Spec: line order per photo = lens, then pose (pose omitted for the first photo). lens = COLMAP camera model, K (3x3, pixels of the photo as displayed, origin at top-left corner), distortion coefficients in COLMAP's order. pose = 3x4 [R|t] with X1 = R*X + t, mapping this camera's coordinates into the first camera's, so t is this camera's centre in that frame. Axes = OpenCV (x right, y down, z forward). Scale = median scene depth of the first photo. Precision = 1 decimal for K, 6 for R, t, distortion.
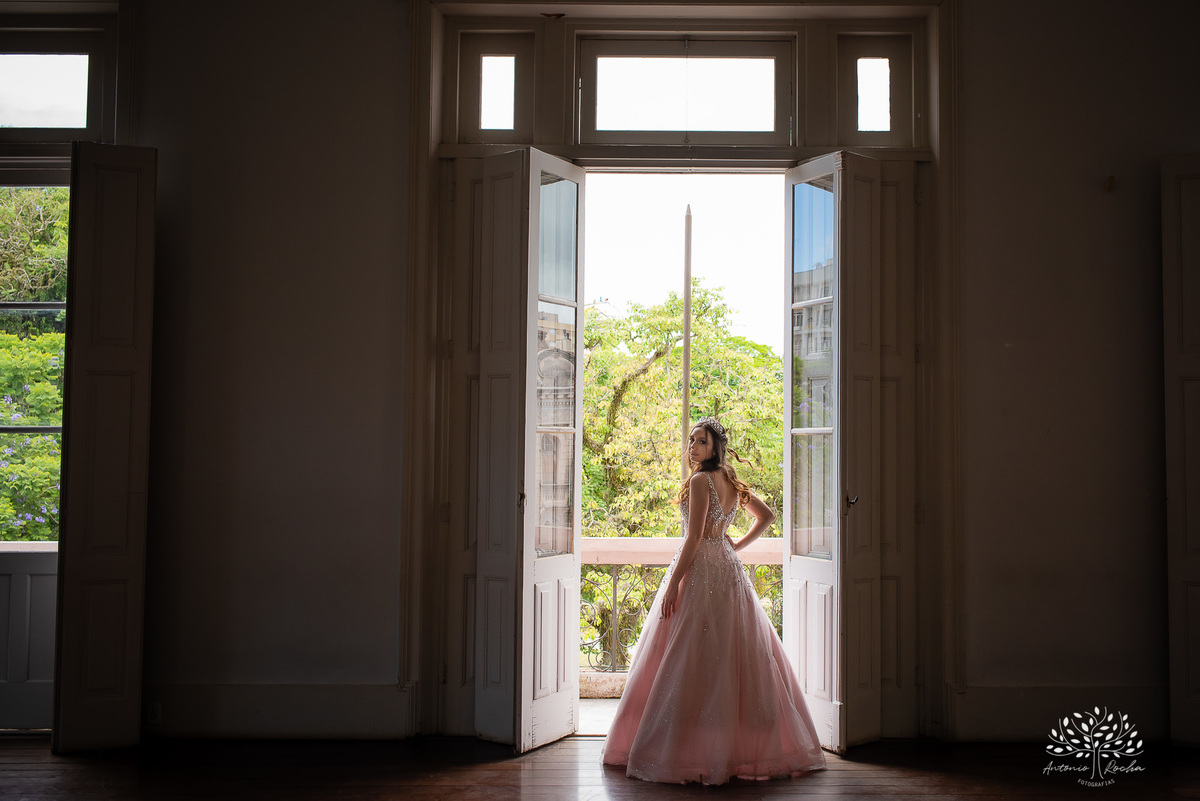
lens RADIAL K [[1185.7, 0, 600.0], [0, 1185.7, 400.5], [0, 0, 1]] dist [0.011443, -0.005723]
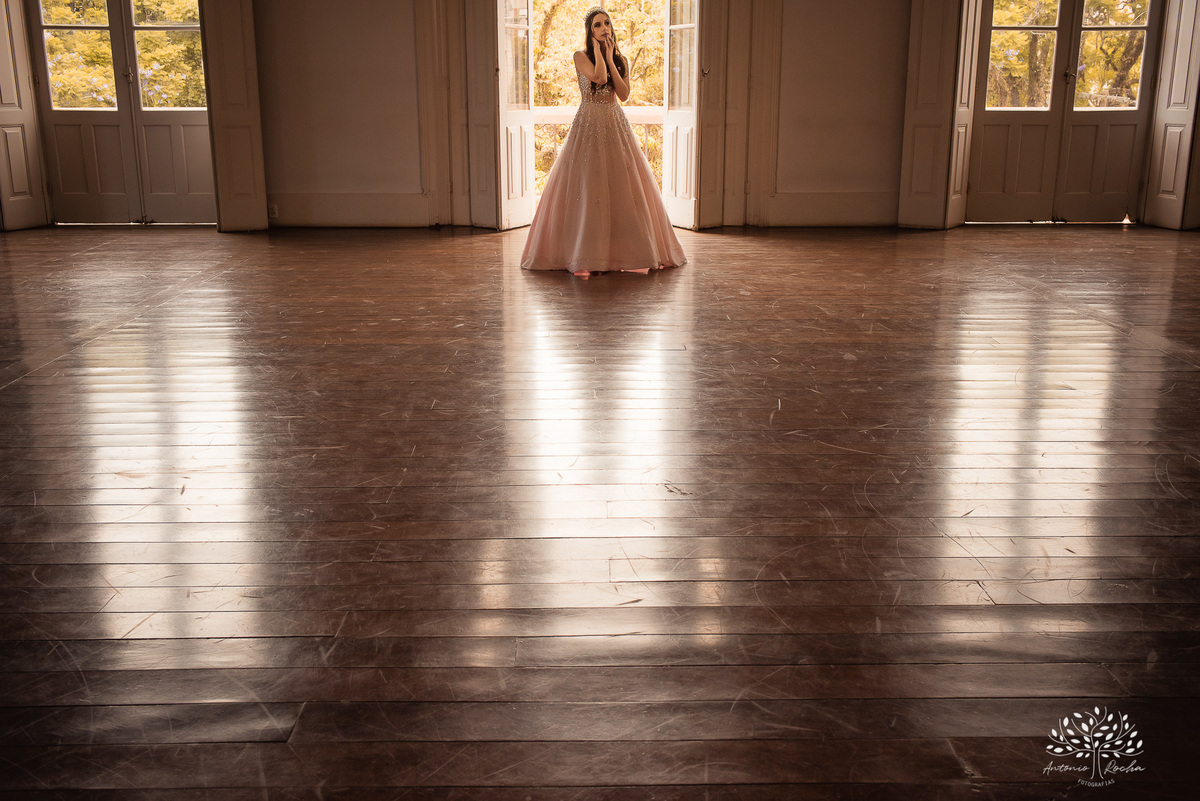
lens RADIAL K [[1185.7, 0, 600.0], [0, 1185.7, 400.5], [0, 0, 1]] dist [0.011443, -0.005723]
pose [[0.997965, -0.026488, 0.058006, -0.030036], [0.008467, 0.956631, 0.291179, 0.039805], [-0.063203, -0.290096, 0.954908, -0.602314]]
